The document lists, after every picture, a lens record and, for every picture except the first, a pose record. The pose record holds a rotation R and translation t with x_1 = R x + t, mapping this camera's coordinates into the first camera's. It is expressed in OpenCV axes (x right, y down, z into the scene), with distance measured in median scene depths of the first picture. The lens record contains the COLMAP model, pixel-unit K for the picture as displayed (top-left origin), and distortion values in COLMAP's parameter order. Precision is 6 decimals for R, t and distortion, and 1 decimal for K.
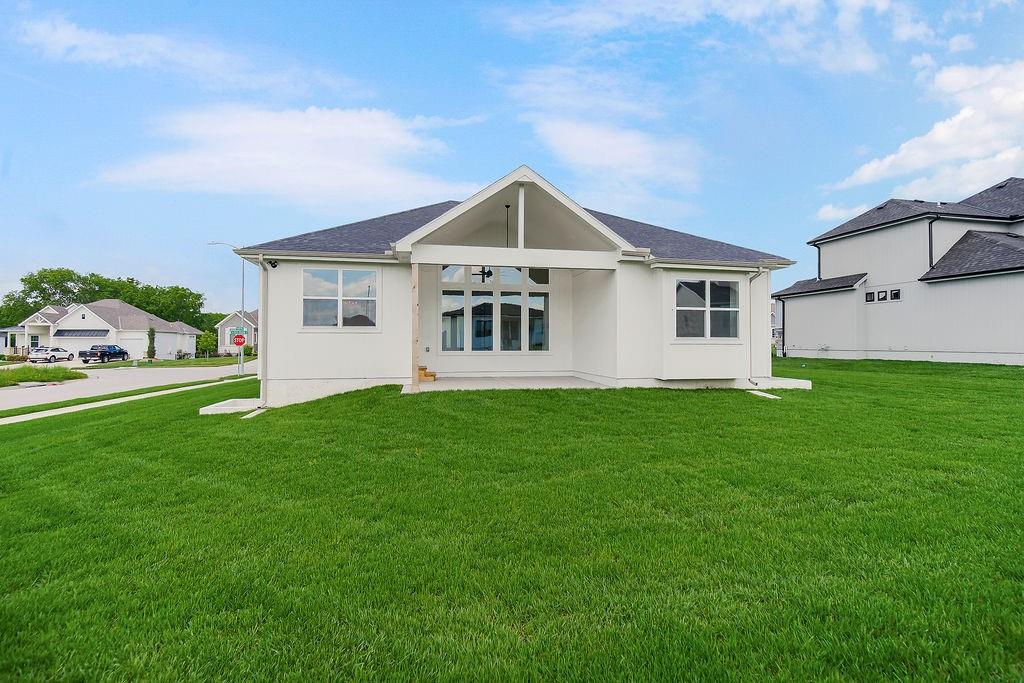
lens RADIAL K [[474.6, 0, 517.2], [0, 474.6, 338.0], [0, 0, 1]] dist [-0.005377, -0.000356]
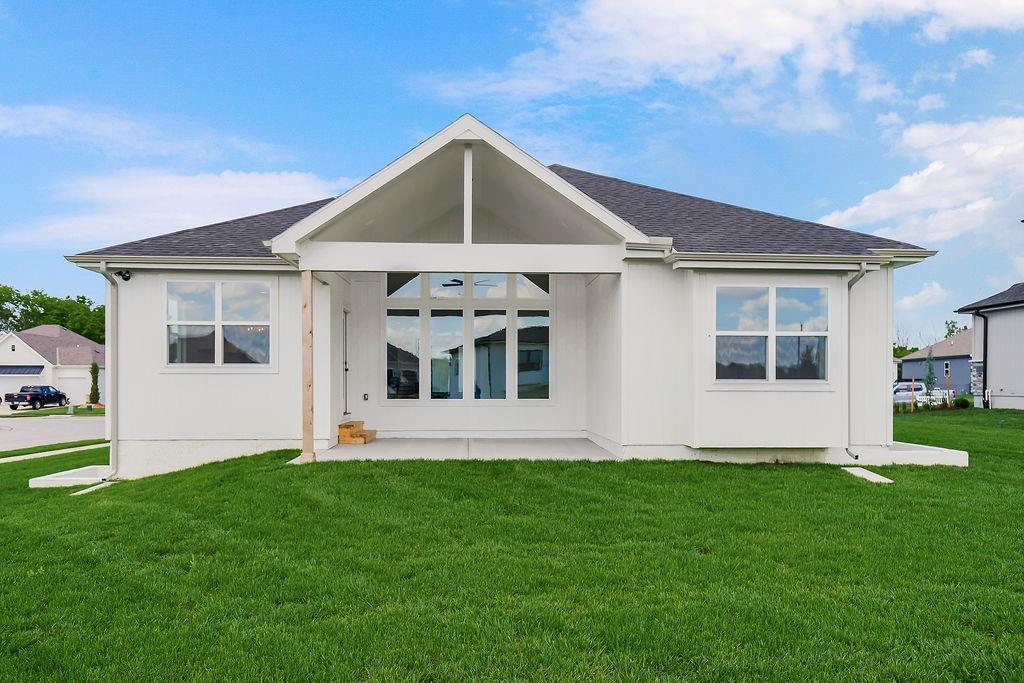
lens RADIAL K [[689.7, 0, 512.9], [0, 689.7, 385.0], [0, 0, 1]] dist [0.003946, 0.001027]
pose [[0.989756, 0.000917, -0.142763, 0.192227], [0.001193, 0.999891, 0.014692, -0.008205], [0.142761, -0.014712, 0.989648, 0.065836]]
